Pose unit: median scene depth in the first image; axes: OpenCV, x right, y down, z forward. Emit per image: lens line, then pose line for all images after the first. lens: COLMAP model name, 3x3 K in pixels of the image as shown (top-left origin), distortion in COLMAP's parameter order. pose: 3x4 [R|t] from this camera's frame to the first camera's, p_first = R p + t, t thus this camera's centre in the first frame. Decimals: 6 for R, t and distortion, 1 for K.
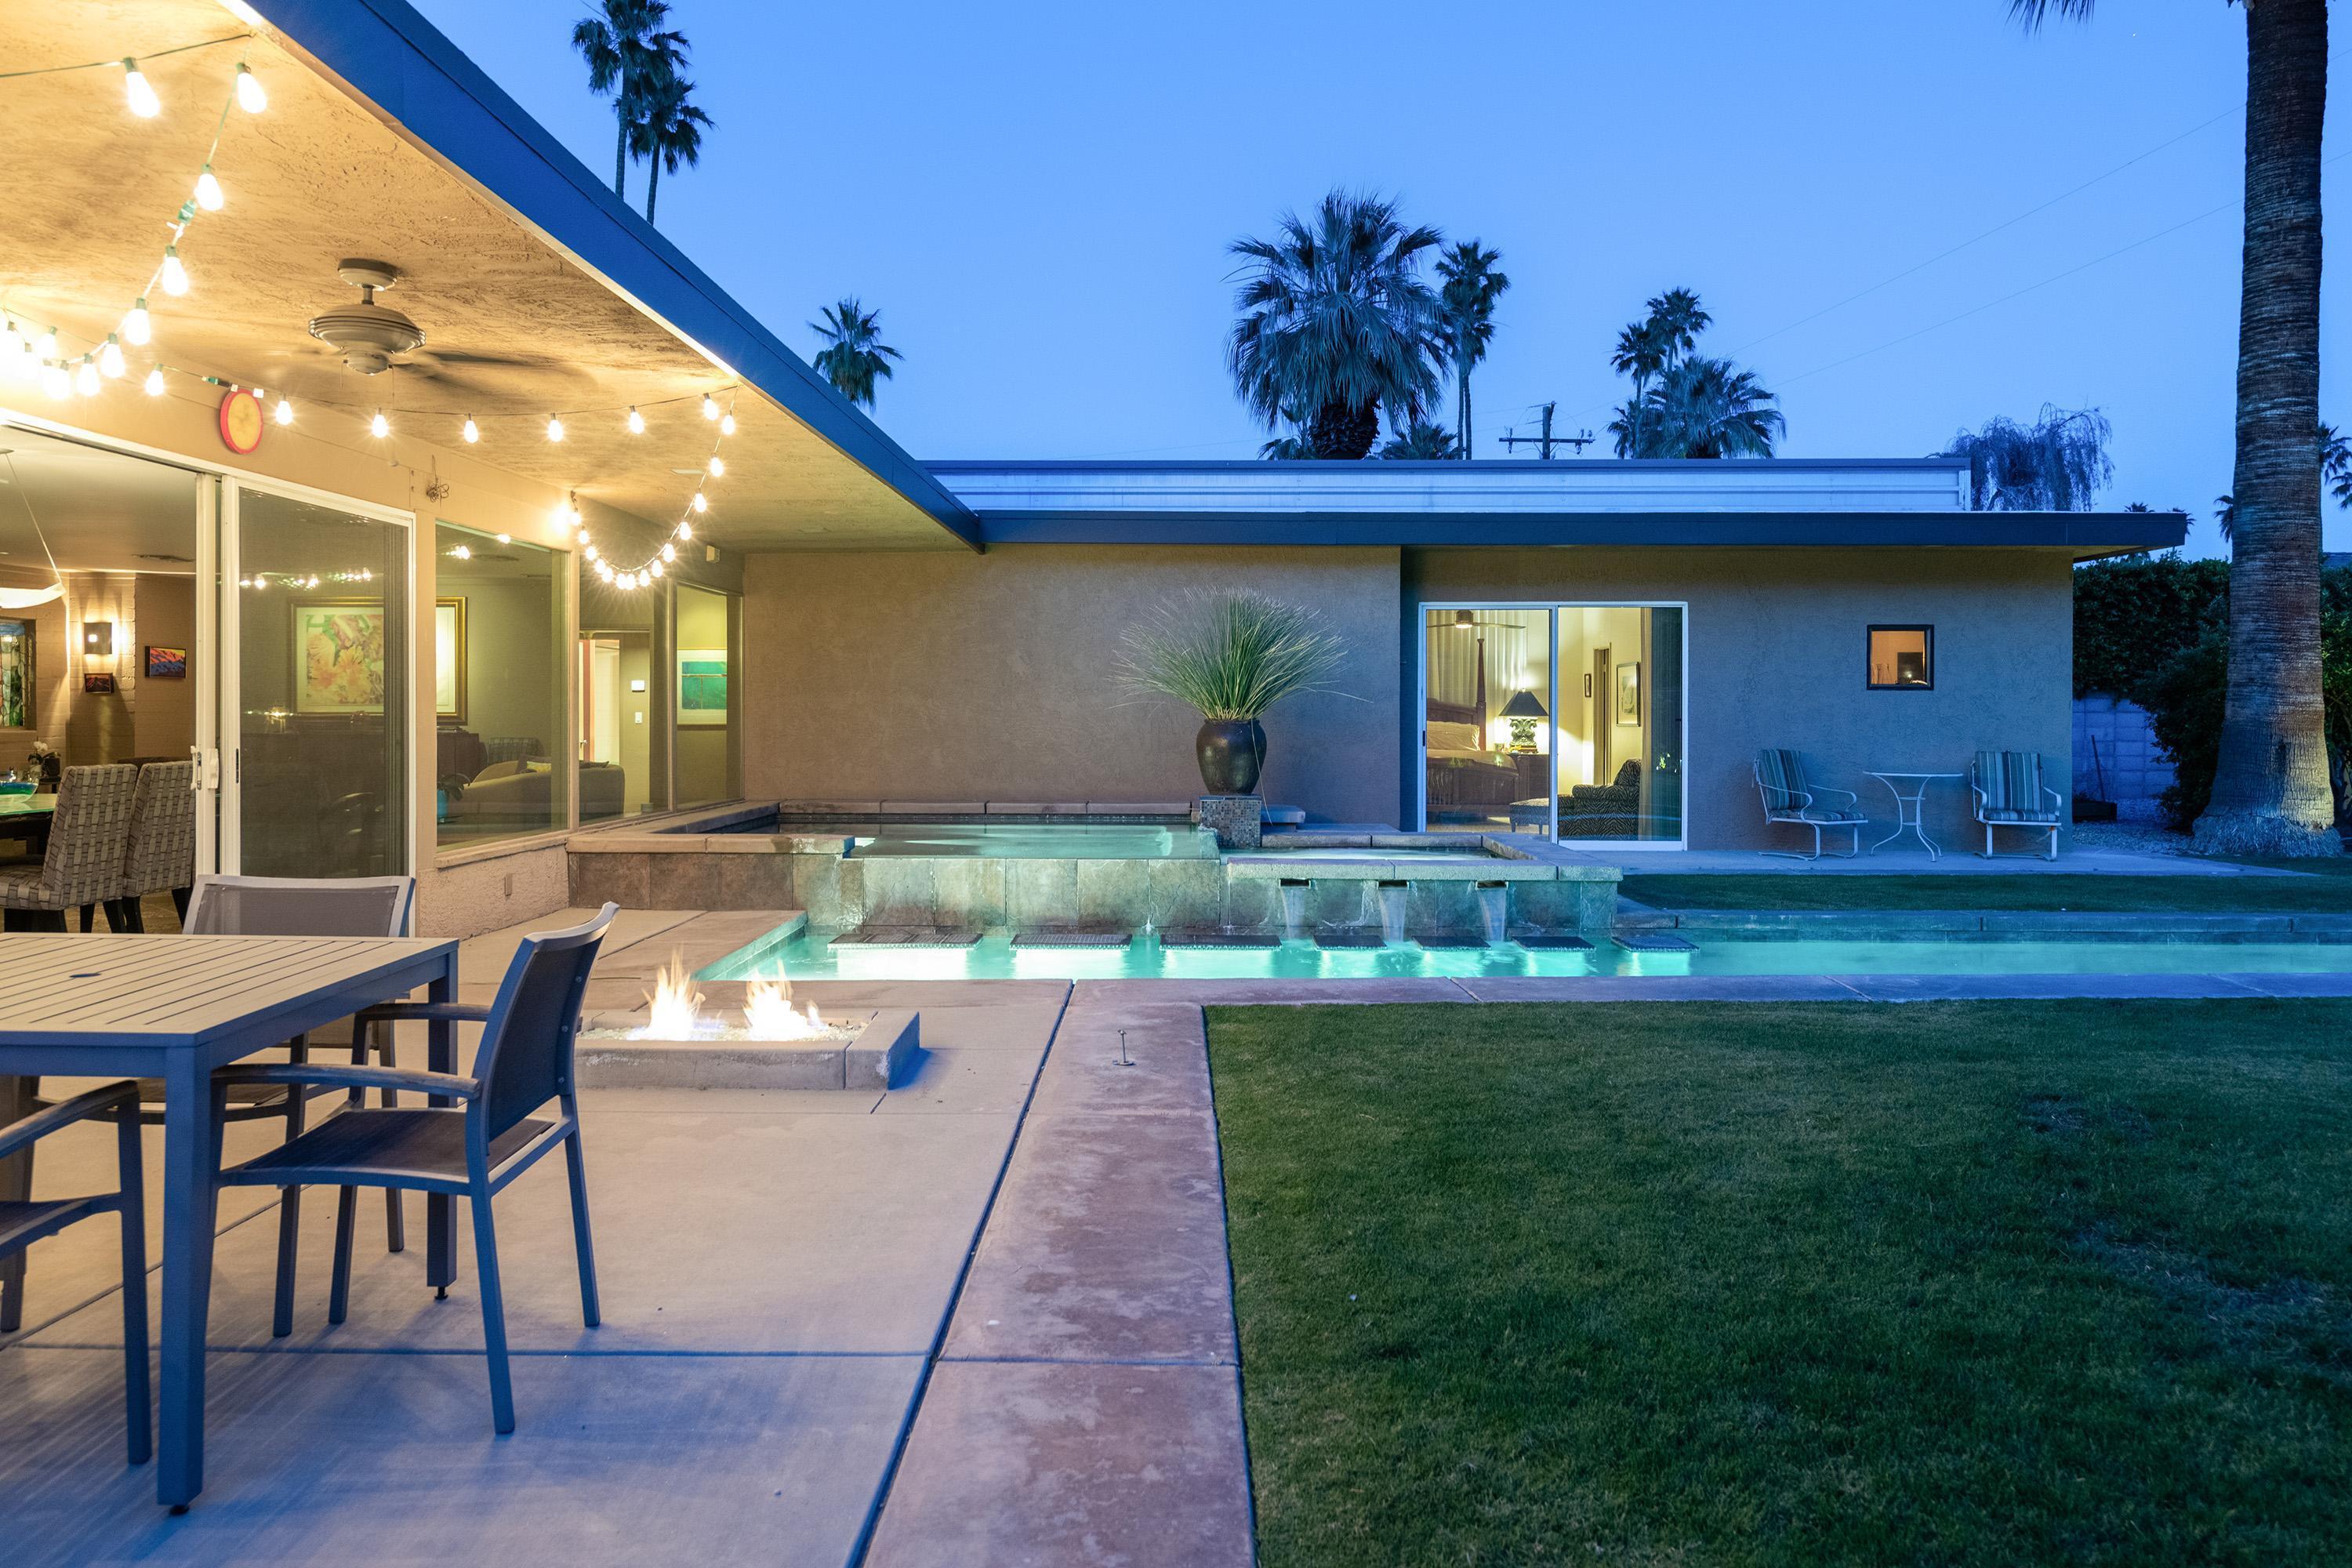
lens RADIAL K [[1630.7, 0, 1176.0], [0, 1630.7, 784.0], [0, 0, 1]] dist [0.013564, -0.003273]
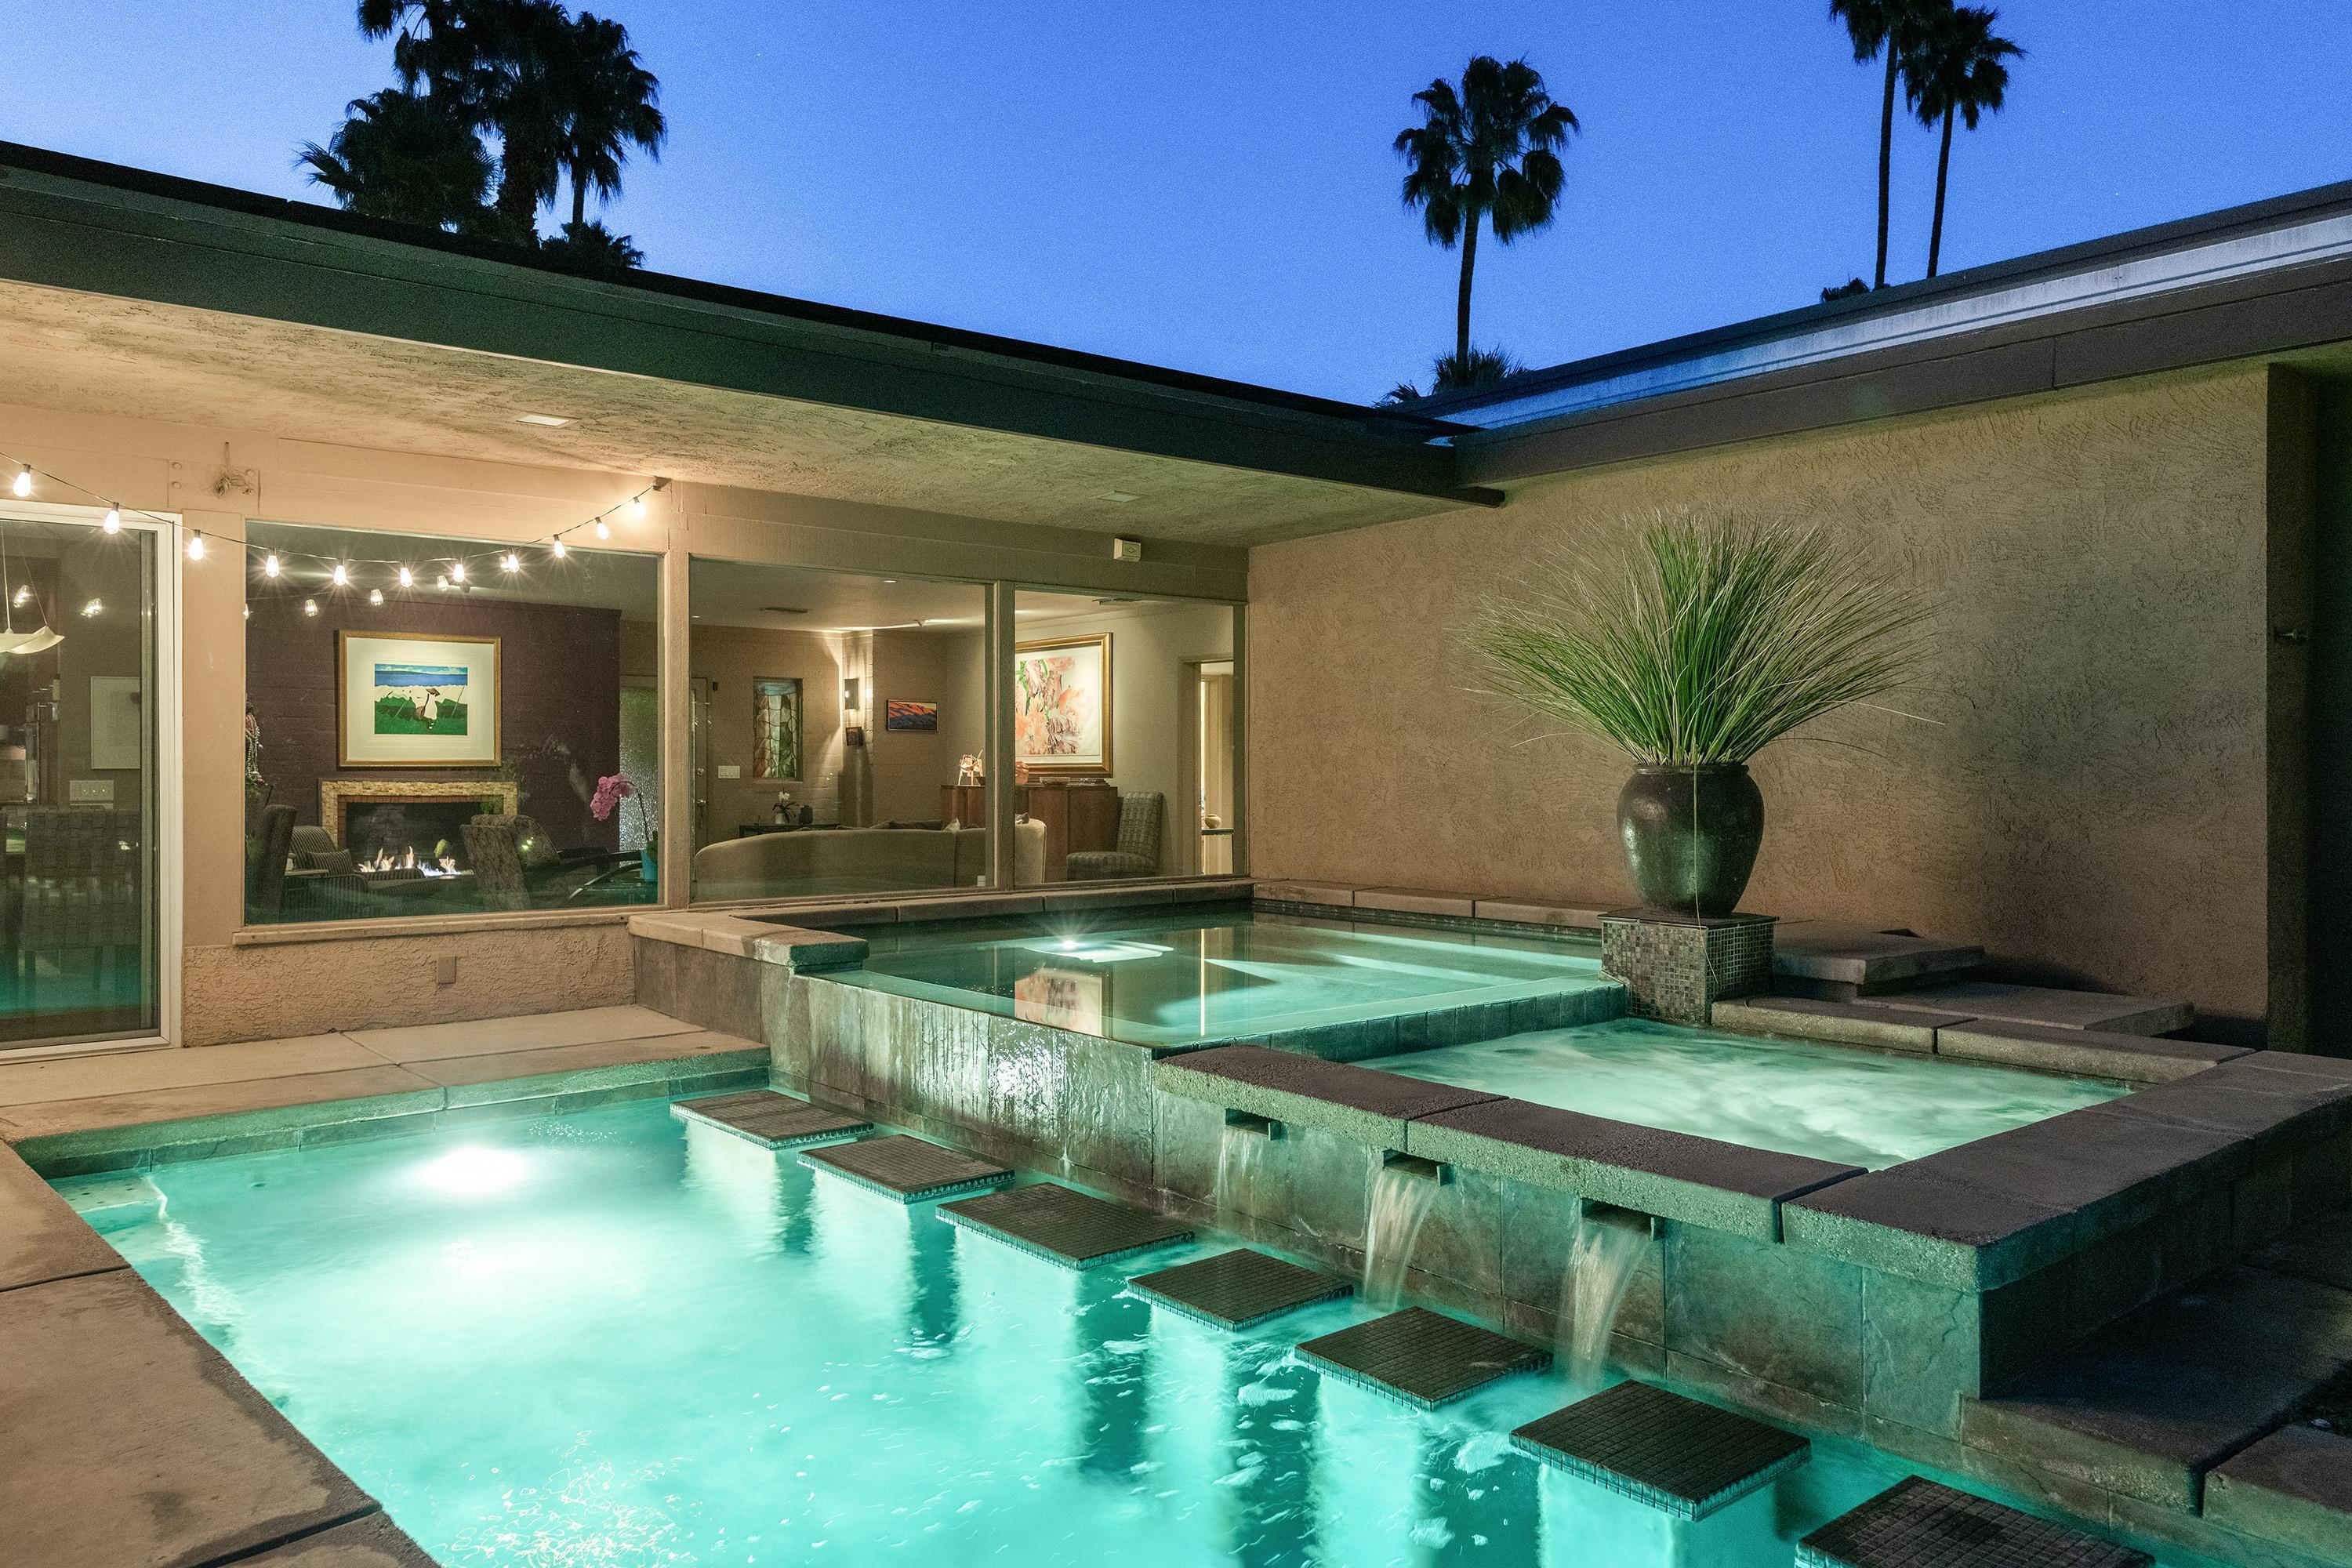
lens RADIAL K [[1630.7, 0, 1176.0], [0, 1630.7, 784.0], [0, 0, 1]] dist [0.013564, -0.003273]
pose [[0.626848, 0.004025, -0.779131, 0.292083], [-0.032076, 0.999272, -0.020644, -0.016472], [0.778481, 0.037932, 0.626521, 0.507079]]
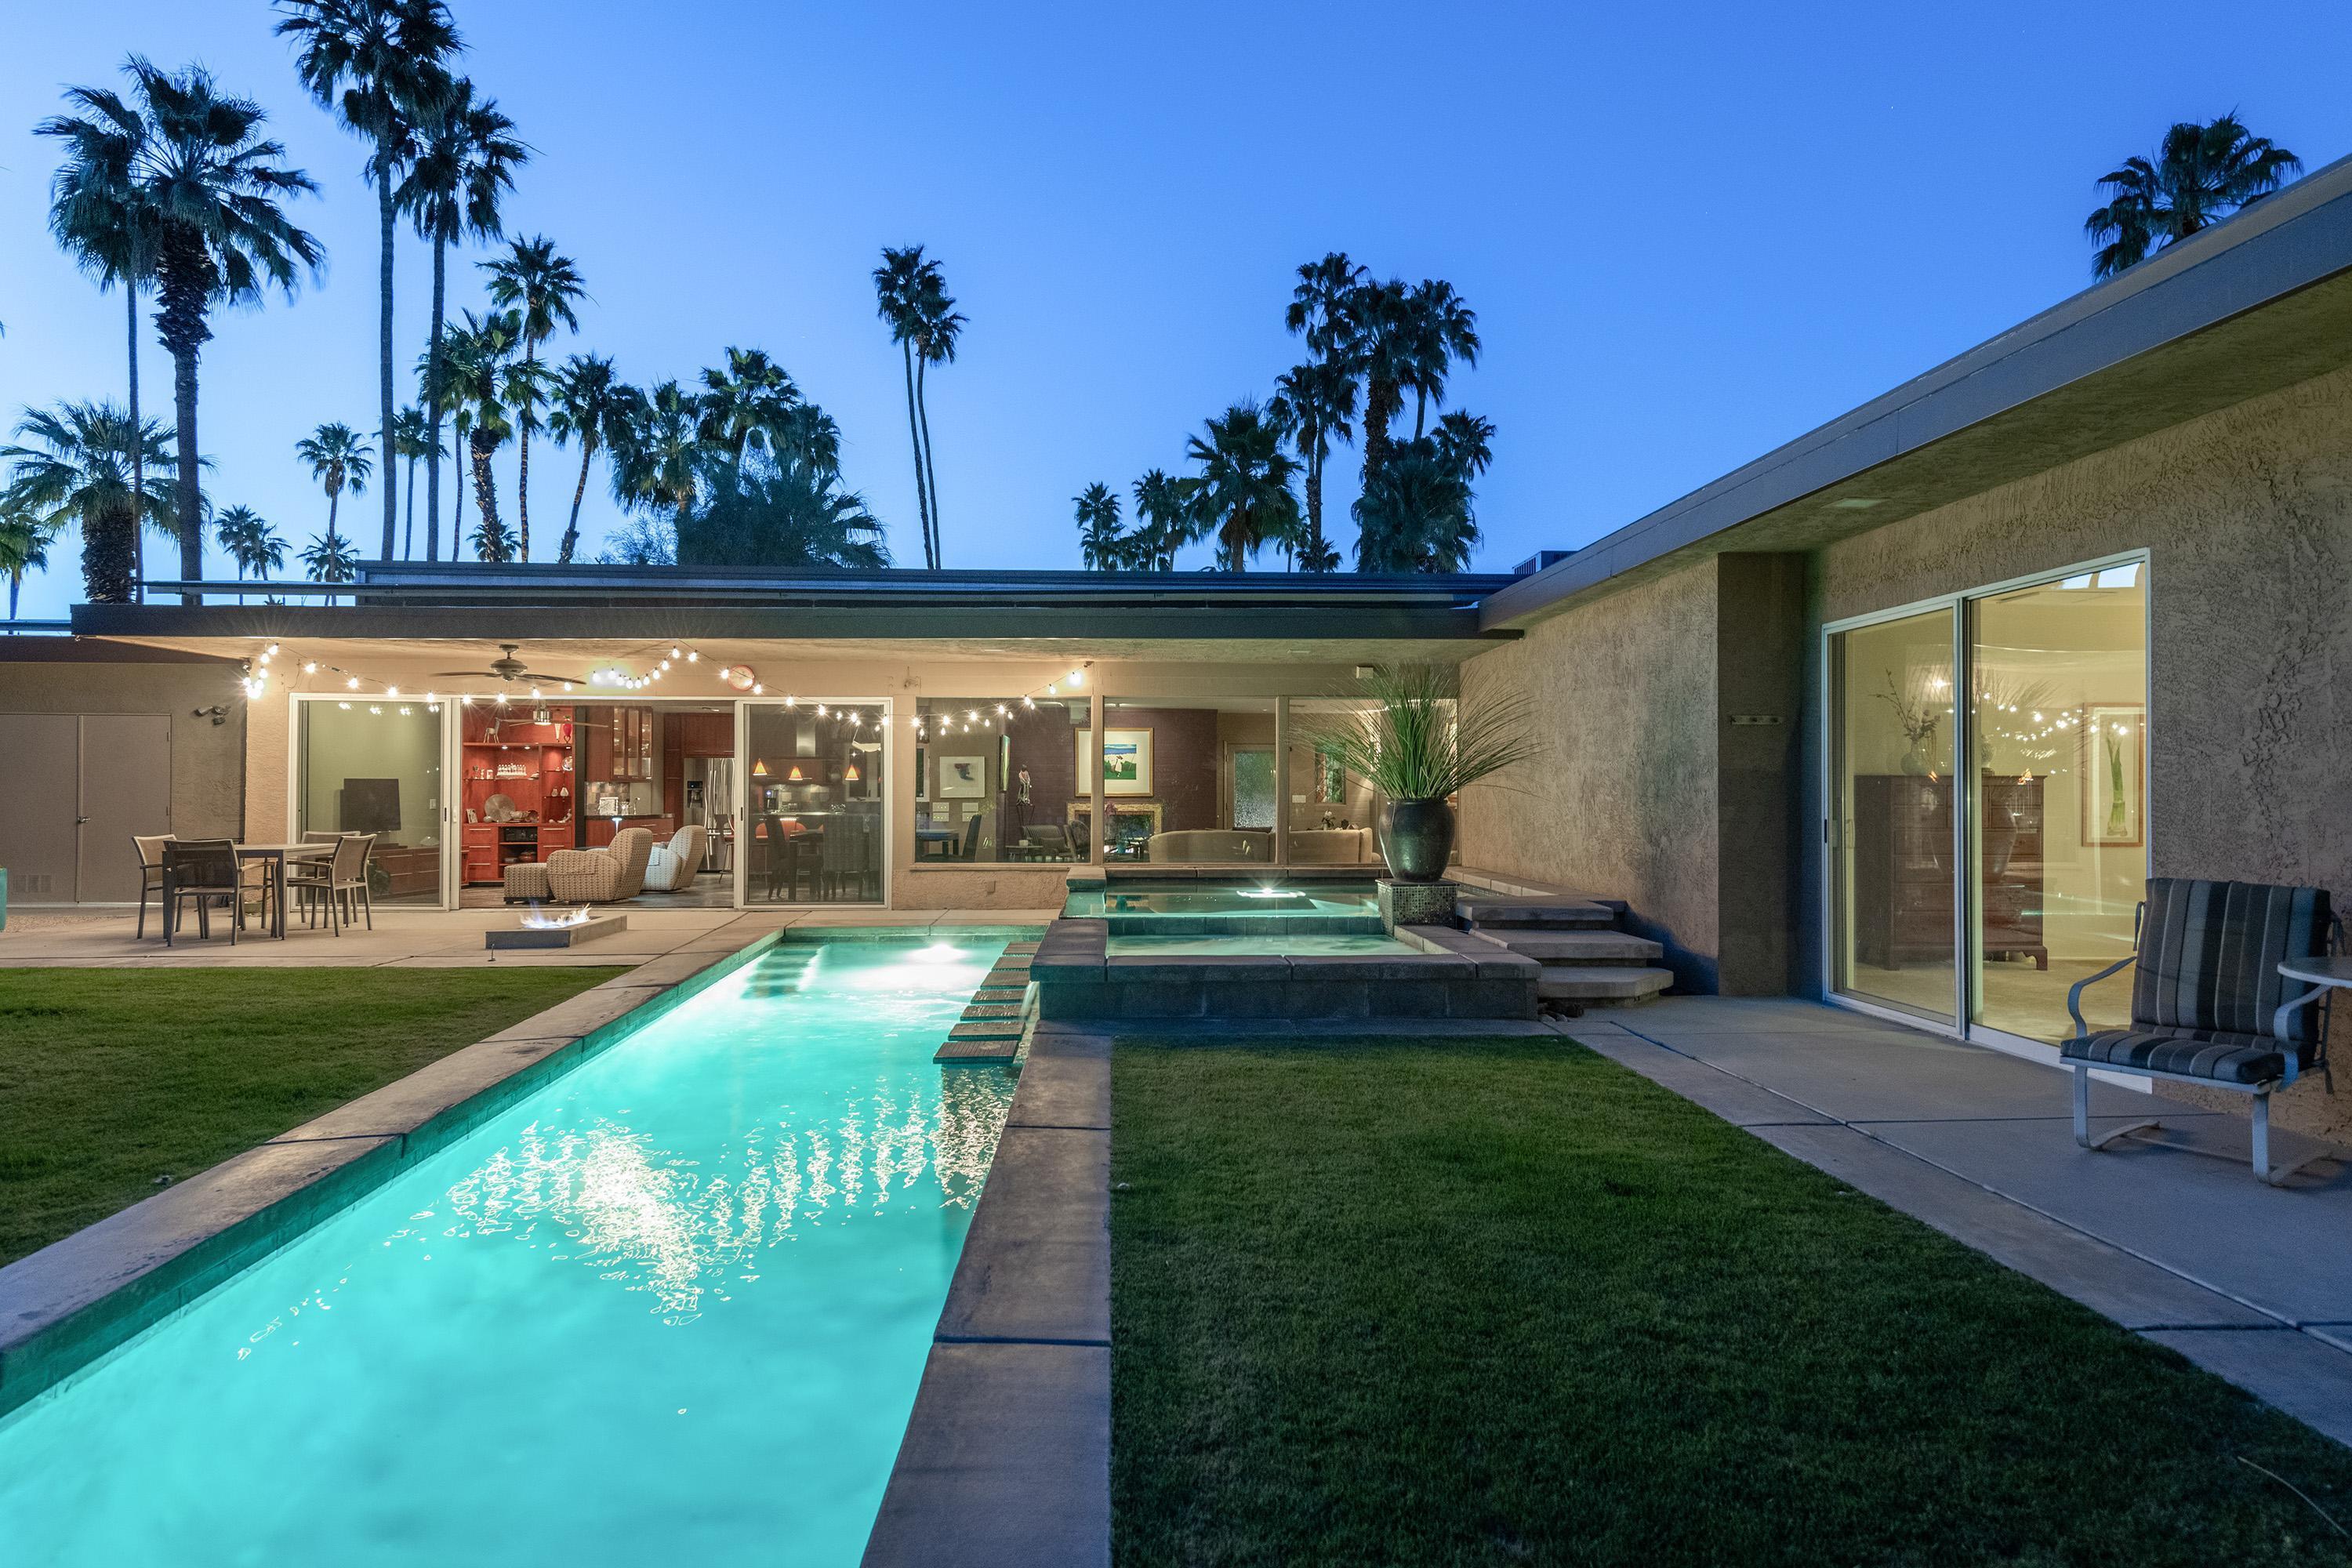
lens RADIAL K [[1277.3, 0, 1170.1], [0, 1277.3, 777.7], [0, 0, 1]] dist [0.028963, -0.015006]
pose [[0.031786, -0.015273, -0.999378, 0.665429], [-0.044190, 0.998884, -0.016671, -0.029773], [0.998517, 0.044693, 0.031076, 0.743828]]
